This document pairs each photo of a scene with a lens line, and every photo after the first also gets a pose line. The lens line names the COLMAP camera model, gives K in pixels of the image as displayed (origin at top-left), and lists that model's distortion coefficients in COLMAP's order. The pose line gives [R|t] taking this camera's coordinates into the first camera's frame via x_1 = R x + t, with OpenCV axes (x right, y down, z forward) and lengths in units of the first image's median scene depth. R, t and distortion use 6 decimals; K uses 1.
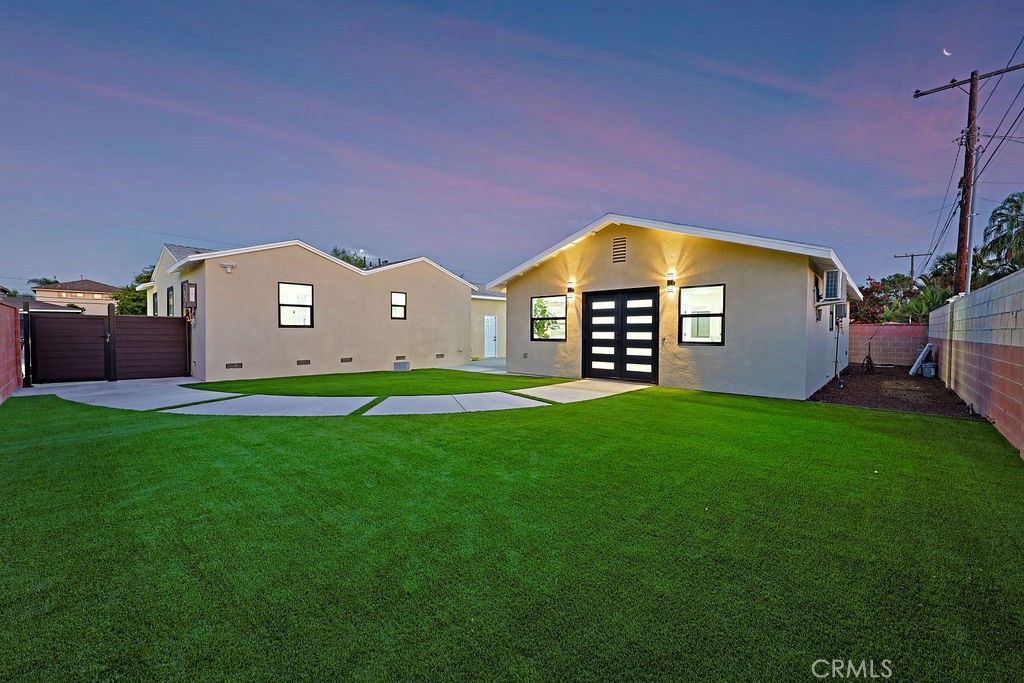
lens RADIAL K [[408.9, 0, 512.0], [0, 408.9, 341.5], [0, 0, 1]] dist [0.002238, 0.000387]
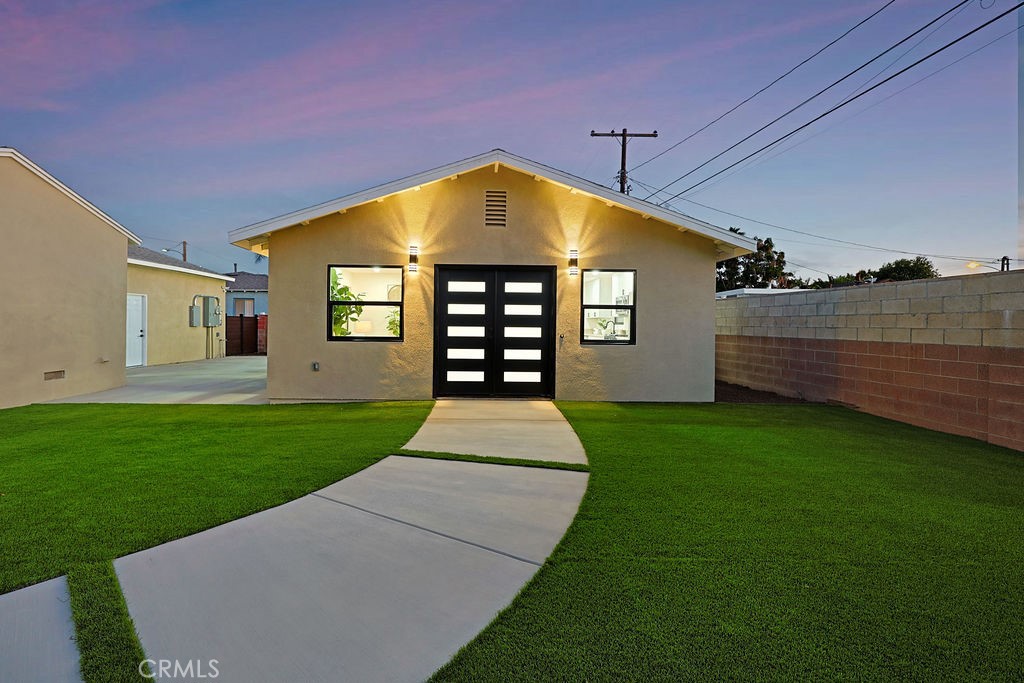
lens RADIAL K [[430.7, 0, 481.9], [0, 430.7, 325.0], [0, 0, 1]] dist [0.000110, 0.000091]
pose [[0.718320, 0.002183, 0.695709, -0.252610], [0.007771, 0.999908, -0.011162, -0.017612], [-0.695669, 0.013424, 0.718237, 0.480114]]
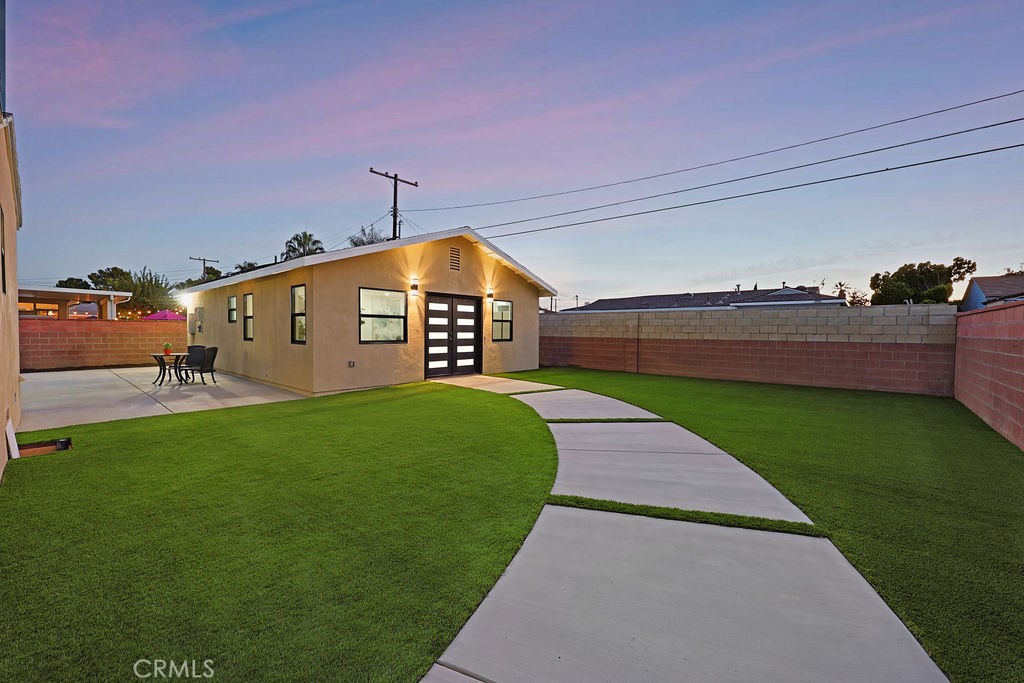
lens RADIAL K [[408.9, 0, 512.0], [0, 408.9, 341.5], [0, 0, 1]] dist [0.002238, 0.000387]
pose [[-0.026801, -0.030734, 0.999168, -0.836081], [0.015950, 0.999387, 0.031168, -0.029834], [-0.999514, 0.016772, -0.026294, 0.849256]]
